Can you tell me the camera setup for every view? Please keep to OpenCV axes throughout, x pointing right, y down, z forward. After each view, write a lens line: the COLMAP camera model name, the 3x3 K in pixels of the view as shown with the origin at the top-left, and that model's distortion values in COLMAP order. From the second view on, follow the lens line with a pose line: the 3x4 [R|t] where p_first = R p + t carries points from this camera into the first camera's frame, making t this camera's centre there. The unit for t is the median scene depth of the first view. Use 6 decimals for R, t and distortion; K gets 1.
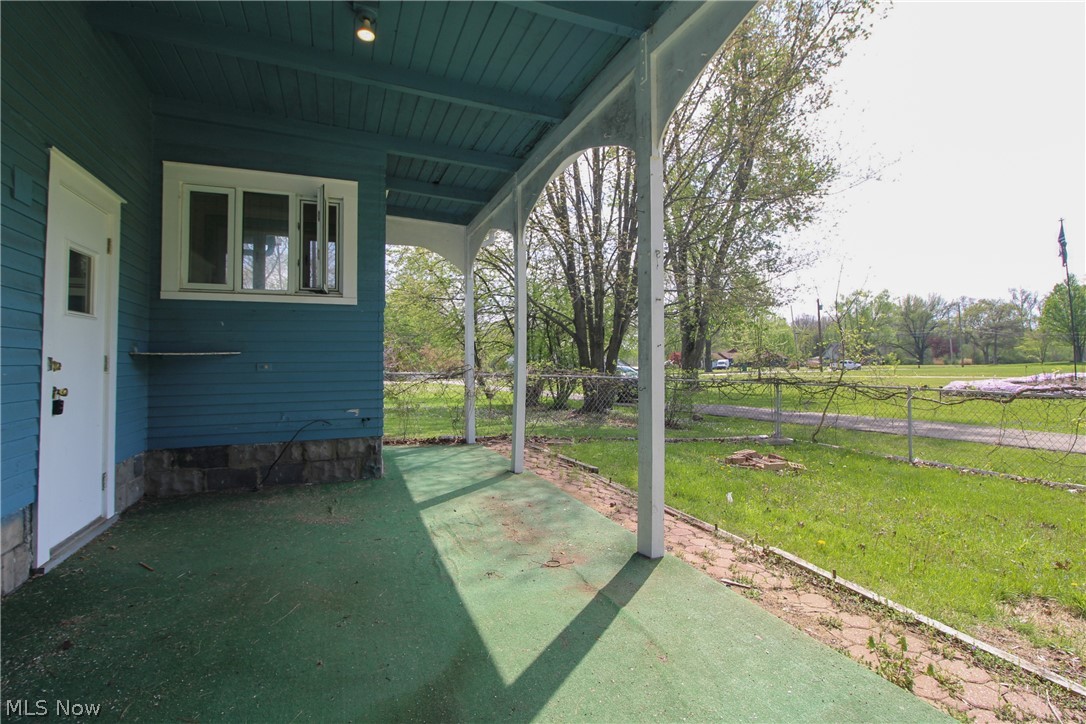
lens RADIAL K [[520.8, 0, 547.1], [0, 520.8, 347.5], [0, 0, 1]] dist [-0.001539, -0.001126]
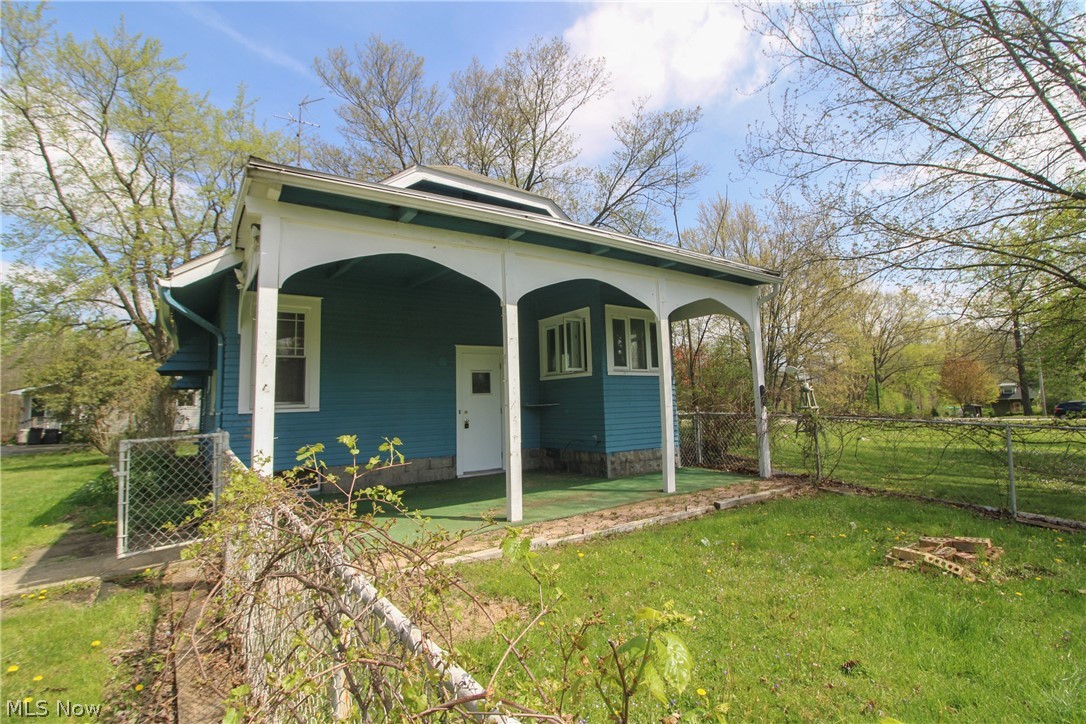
lens RADIAL K [[520.8, 0, 547.1], [0, 520.8, 347.5], [0, 0, 1]] dist [-0.001539, -0.001126]
pose [[0.216653, -0.099174, -0.971198, 1.418516], [0.049966, 0.994649, -0.090423, -0.028405], [0.974969, -0.028936, 0.220449, 0.507859]]
